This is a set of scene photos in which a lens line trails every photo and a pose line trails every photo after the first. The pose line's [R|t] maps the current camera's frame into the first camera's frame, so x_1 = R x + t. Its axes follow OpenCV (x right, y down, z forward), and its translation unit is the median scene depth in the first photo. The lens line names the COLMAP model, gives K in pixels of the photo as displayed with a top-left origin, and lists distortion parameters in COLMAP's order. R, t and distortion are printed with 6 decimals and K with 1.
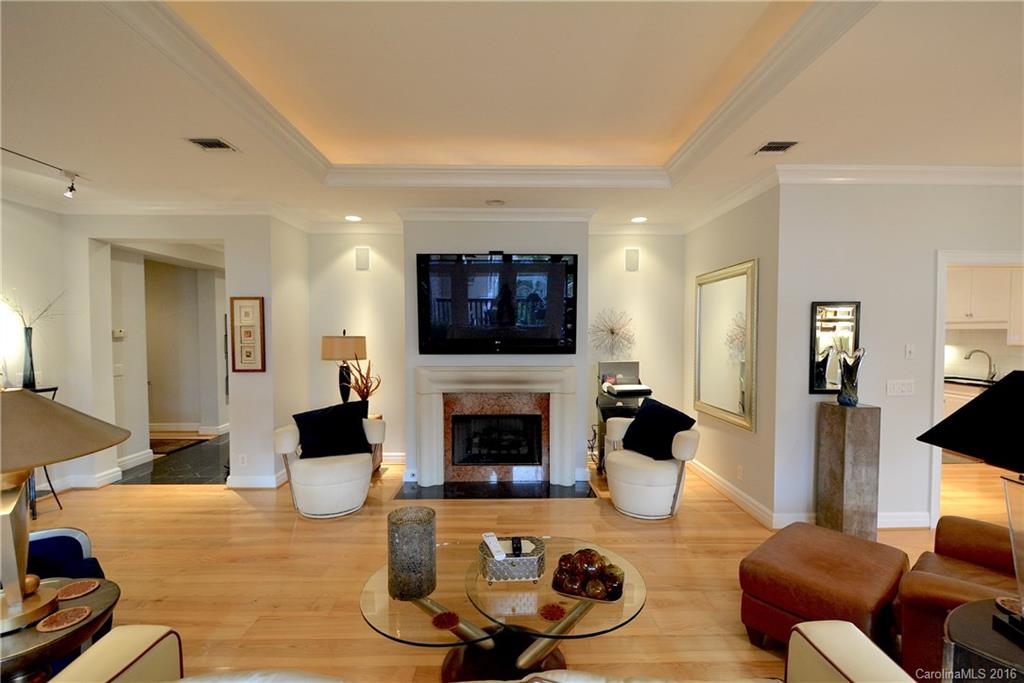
lens RADIAL K [[452.8, 0, 510.7], [0, 452.8, 338.2], [0, 0, 1]] dist [0.001938, -0.000172]
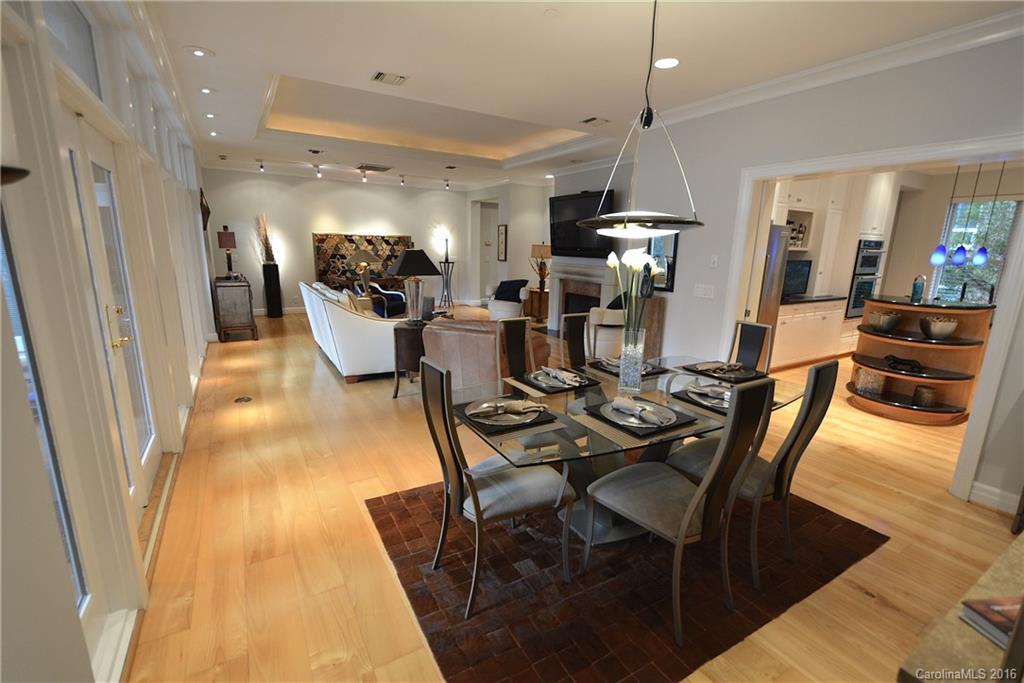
lens RADIAL K [[452.8, 0, 513.1], [0, 452.8, 348.6], [0, 0, 1]] dist [0.001938, -0.000172]
pose [[0.520418, 0.204349, -0.829100, 1.259004], [-0.038207, 0.975544, 0.216460, 0.012404], [0.853056, -0.080972, 0.515498, -0.090015]]
